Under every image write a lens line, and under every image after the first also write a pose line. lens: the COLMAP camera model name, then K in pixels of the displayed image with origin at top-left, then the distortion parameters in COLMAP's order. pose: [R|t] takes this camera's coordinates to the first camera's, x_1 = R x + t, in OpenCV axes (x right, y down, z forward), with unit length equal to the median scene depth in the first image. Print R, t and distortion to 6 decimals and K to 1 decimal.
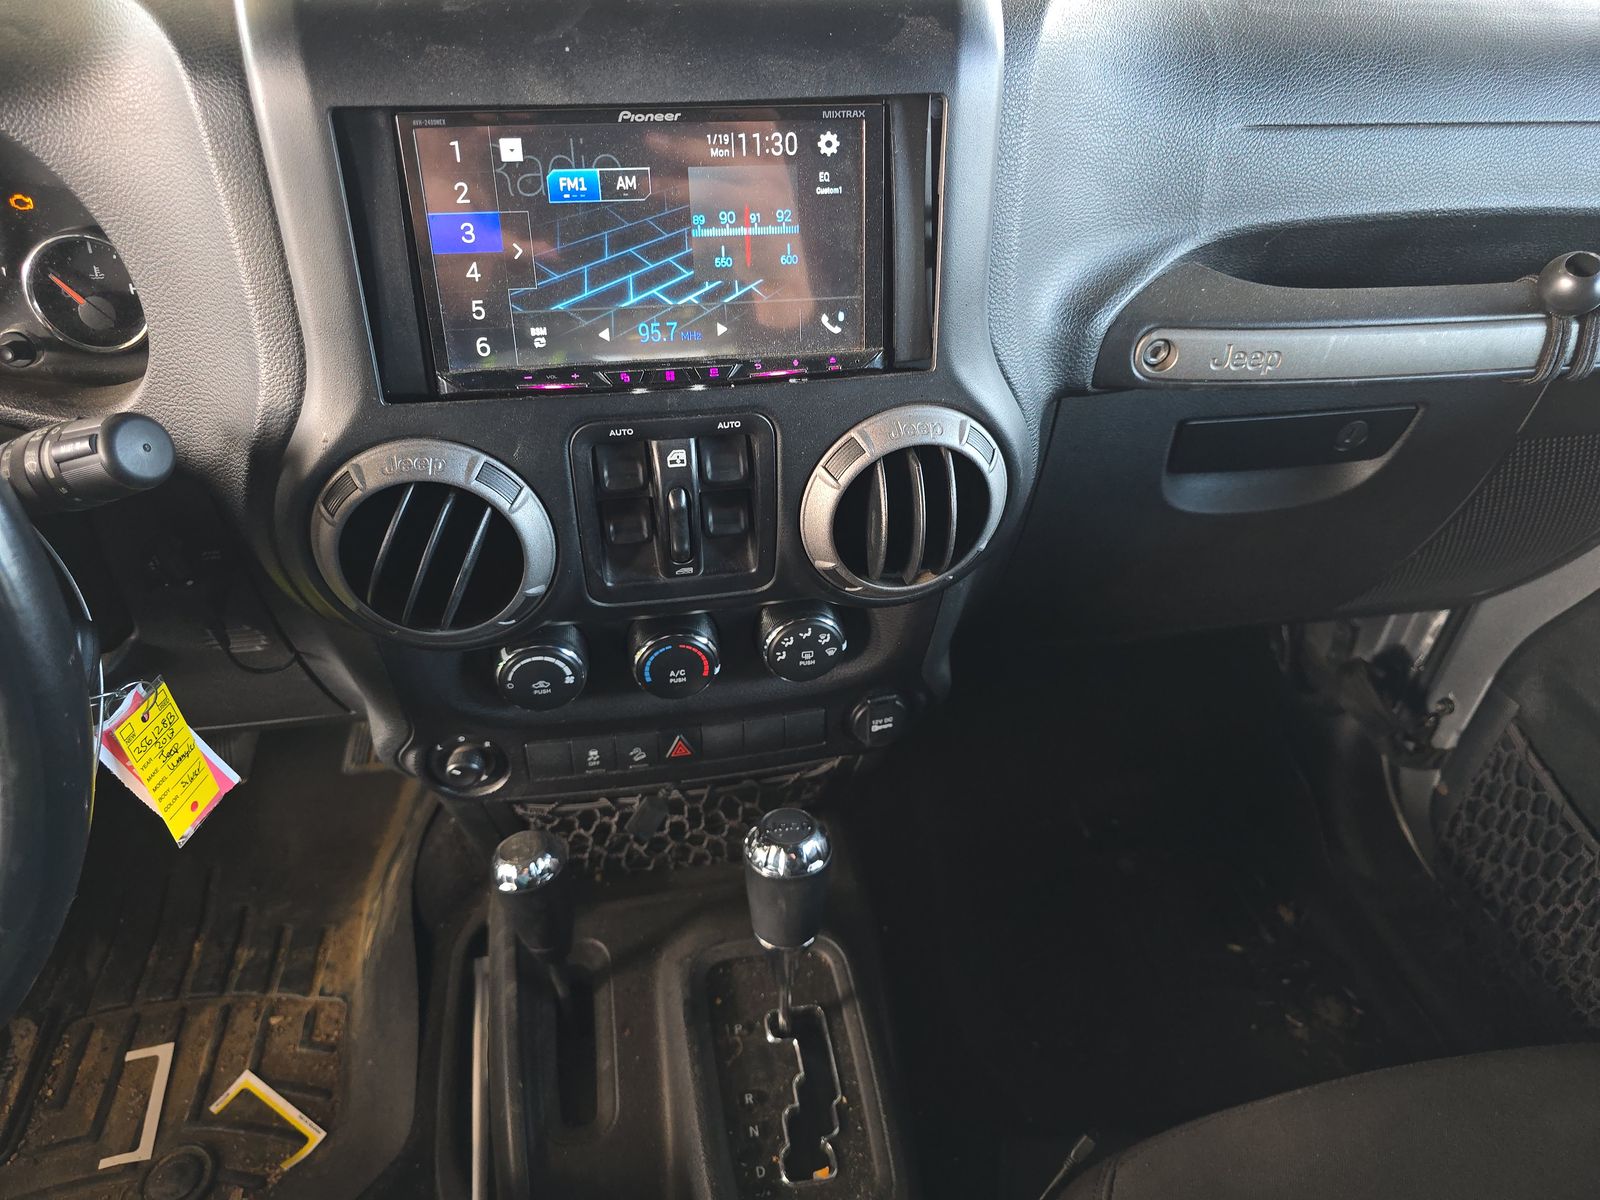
lens RADIAL K [[1105.7, 0, 809.4], [0, 1105.7, 598.6], [0, 0, 1]] dist [0.042452, -0.049938]
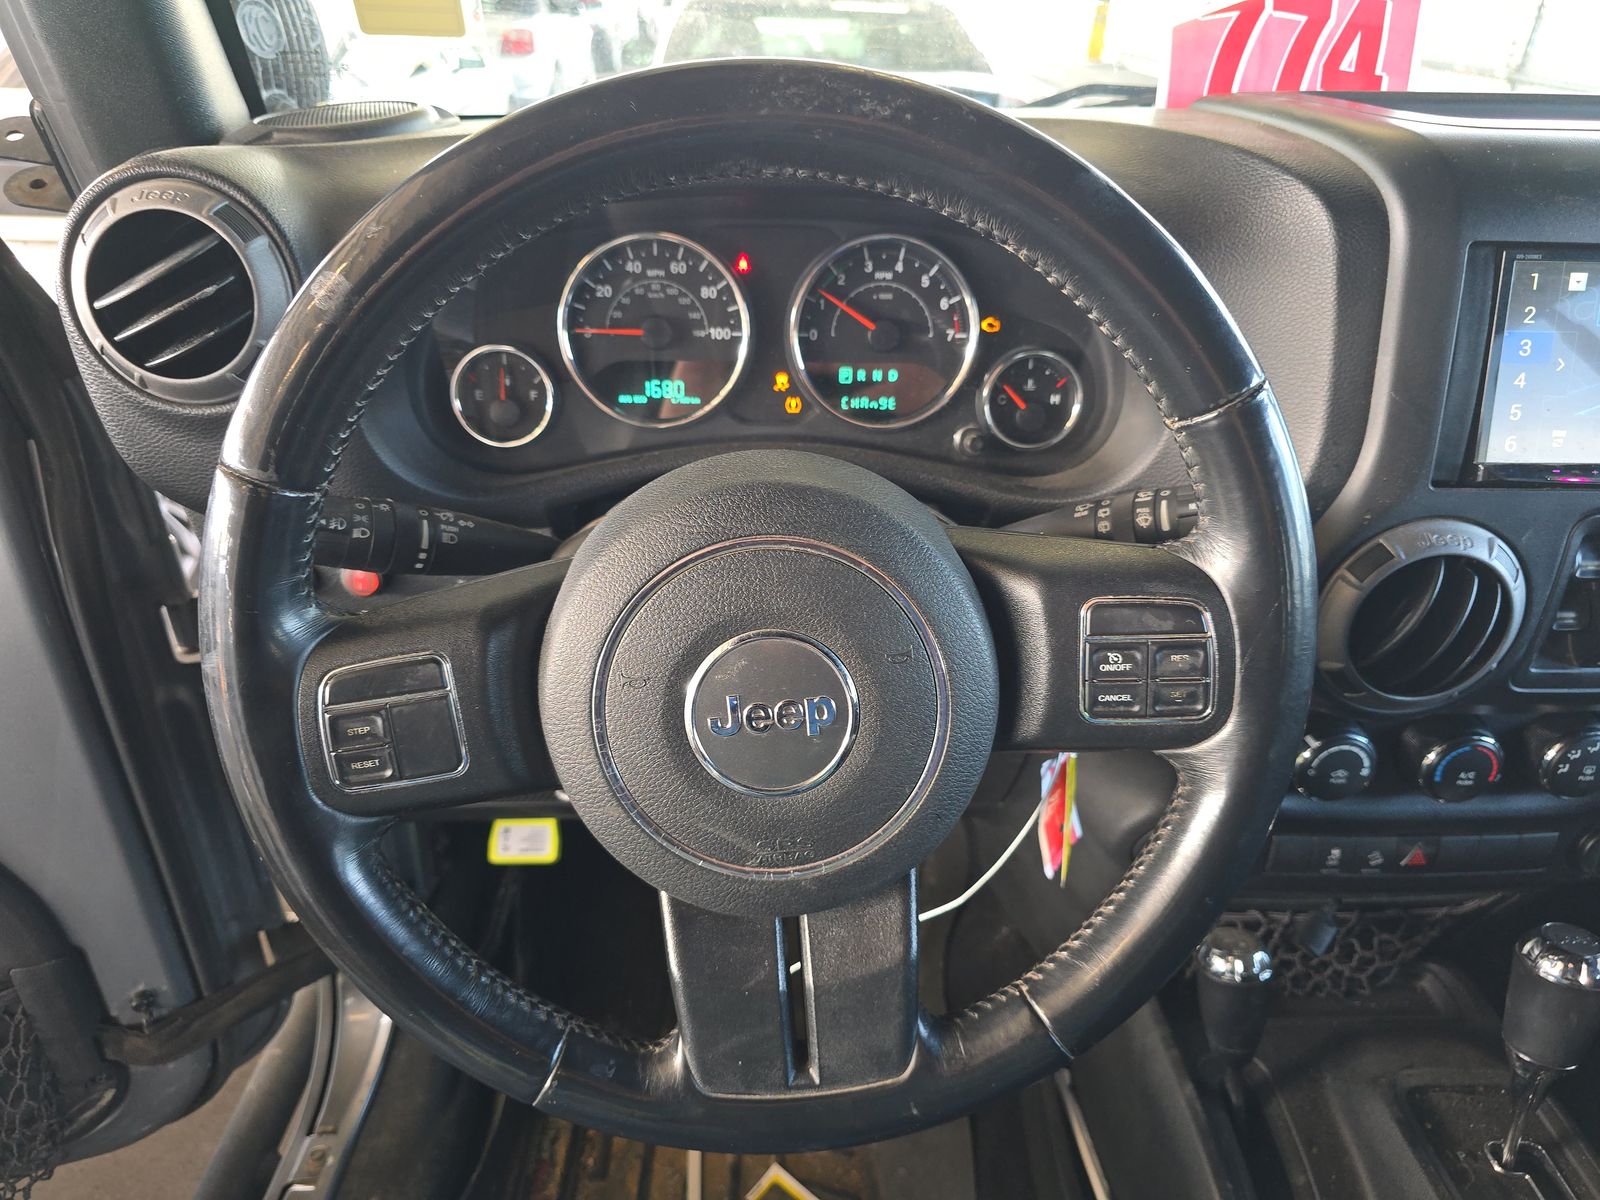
lens RADIAL K [[1105.7, 0, 809.4], [0, 1105.7, 598.6], [0, 0, 1]] dist [0.042452, -0.049938]
pose [[0.988537, 0.064008, -0.136740, -0.587171], [-0.086395, 0.982563, -0.164637, 0.127688], [0.123818, 0.174563, 0.976830, -0.131801]]
